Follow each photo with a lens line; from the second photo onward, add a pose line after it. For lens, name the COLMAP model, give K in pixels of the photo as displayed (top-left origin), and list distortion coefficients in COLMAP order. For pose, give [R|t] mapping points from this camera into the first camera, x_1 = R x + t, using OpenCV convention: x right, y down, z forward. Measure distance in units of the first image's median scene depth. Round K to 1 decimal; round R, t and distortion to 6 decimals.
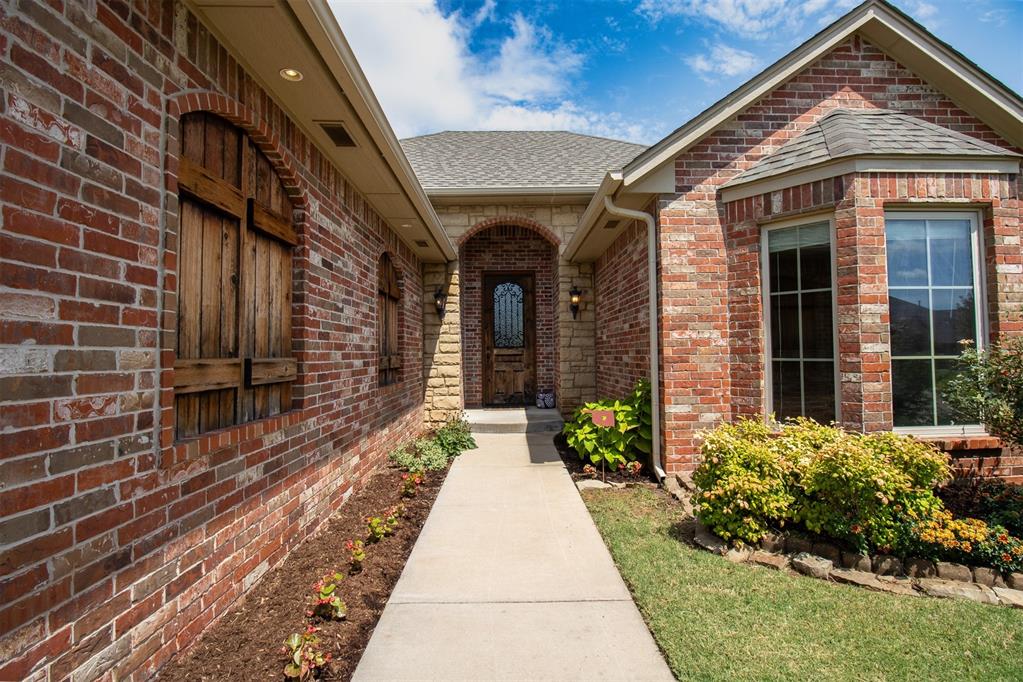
lens RADIAL K [[473.1, 0, 526.9], [0, 473.1, 337.0], [0, 0, 1]] dist [0.003821, -0.014329]
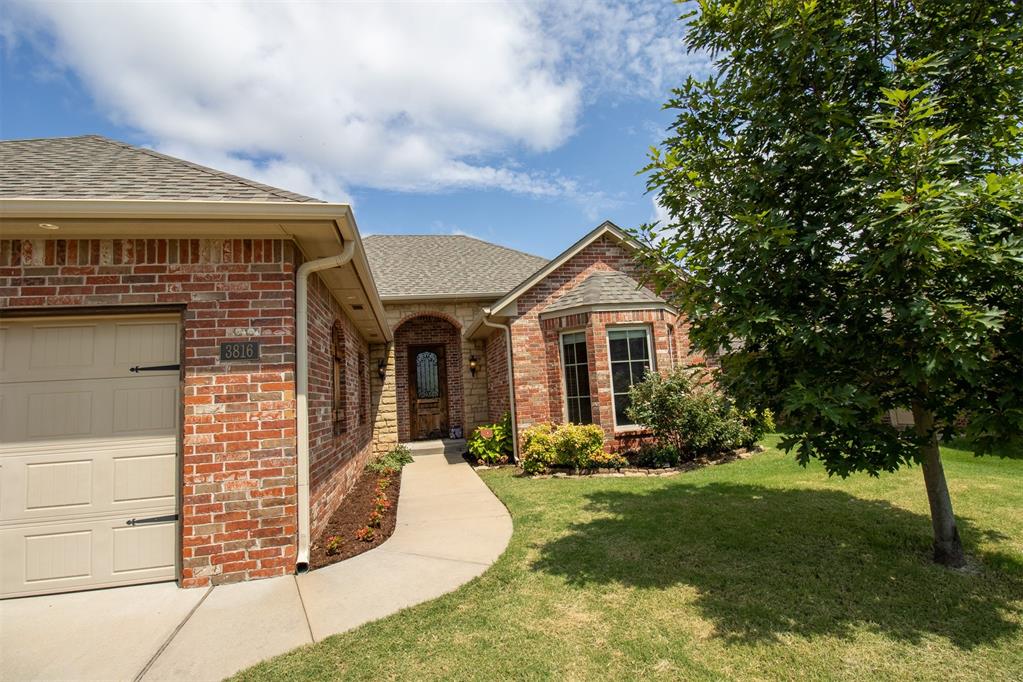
lens RADIAL K [[484.3, 0, 524.3], [0, 484.3, 335.3], [0, 0, 1]] dist [0.001073, -0.014428]
pose [[0.981983, -0.031512, 0.186323, -0.041620], [0.048964, 0.994754, -0.089818, -0.039173], [-0.182516, 0.097323, 0.978374, -0.984041]]
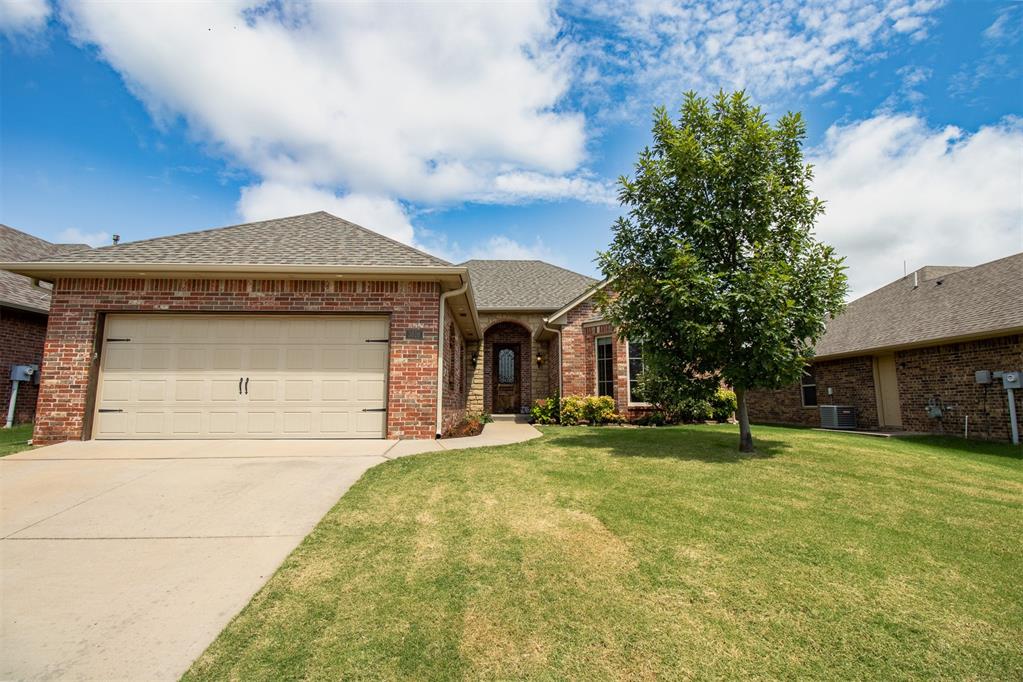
lens RADIAL K [[473.1, 0, 526.9], [0, 473.1, 337.0], [0, 0, 1]] dist [0.003821, -0.014329]
pose [[0.999777, 0.011597, 0.017626, 0.017382], [-0.009606, 0.993982, -0.109119, 0.091689], [-0.018786, 0.108926, 0.993872, -1.858977]]
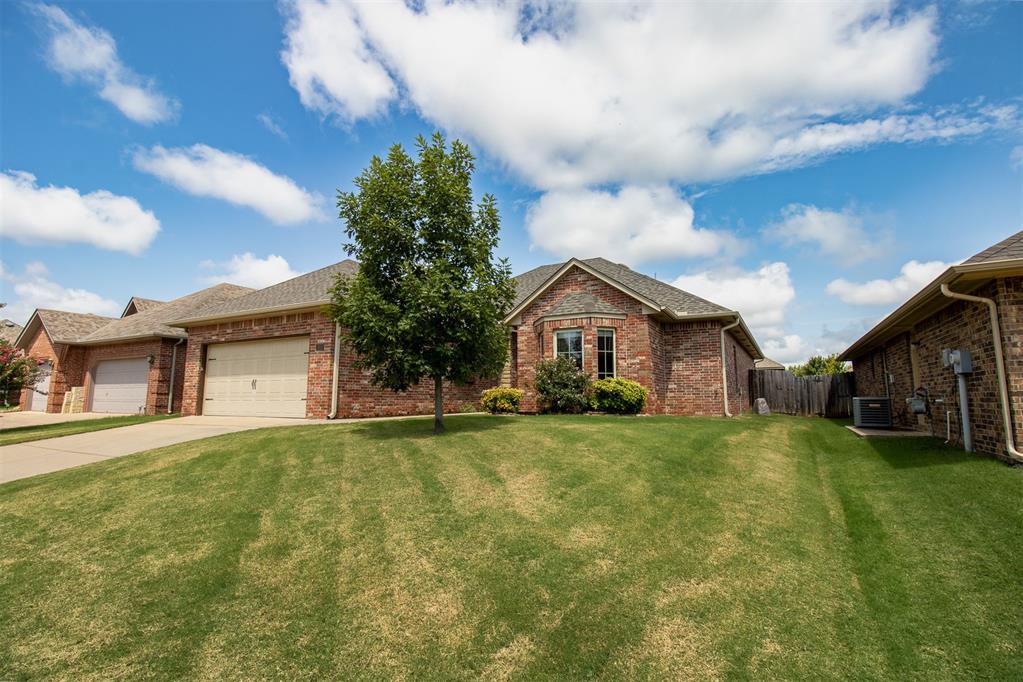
lens RADIAL K [[485.7, 0, 543.6], [0, 485.7, 343.0], [0, 0, 1]] dist [0.001979, -0.009409]
pose [[0.872836, -0.044571, -0.485973, 2.045870], [0.007140, 0.996880, -0.078606, 0.084361], [0.487961, 0.065141, 0.870432, -1.796077]]
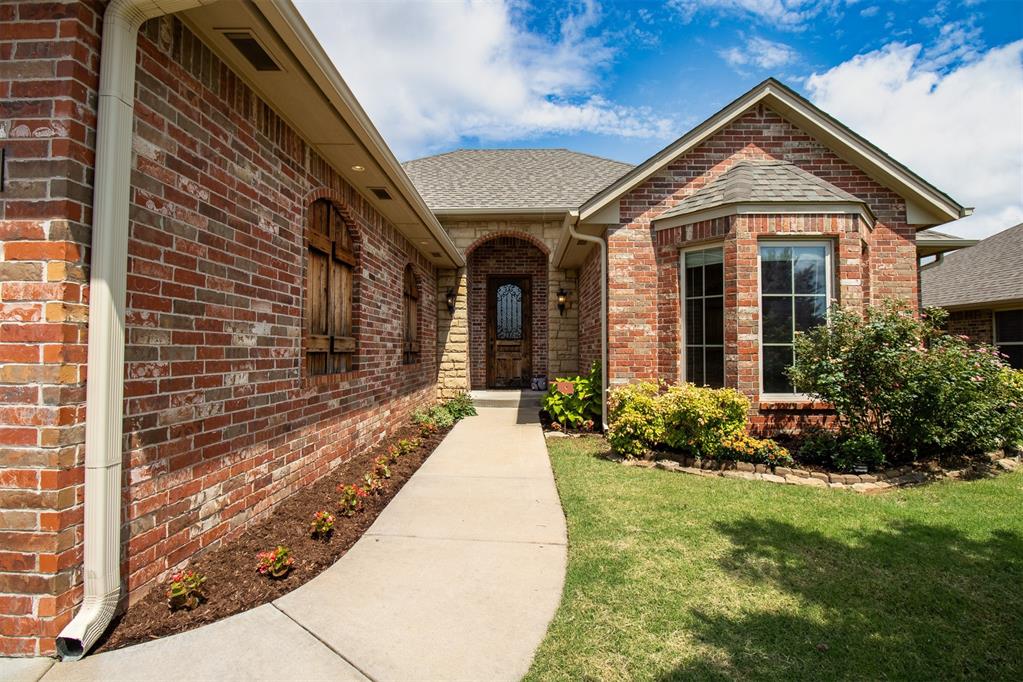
lens RADIAL K [[480.7, 0, 526.7], [0, 480.7, 337.1], [0, 0, 1]] dist [0.001713, -0.015400]
pose [[0.999321, 0.010979, -0.035181, 0.096900], [-0.010756, 0.999921, 0.006511, 0.017154], [0.035249, -0.006128, 0.999360, -0.399498]]
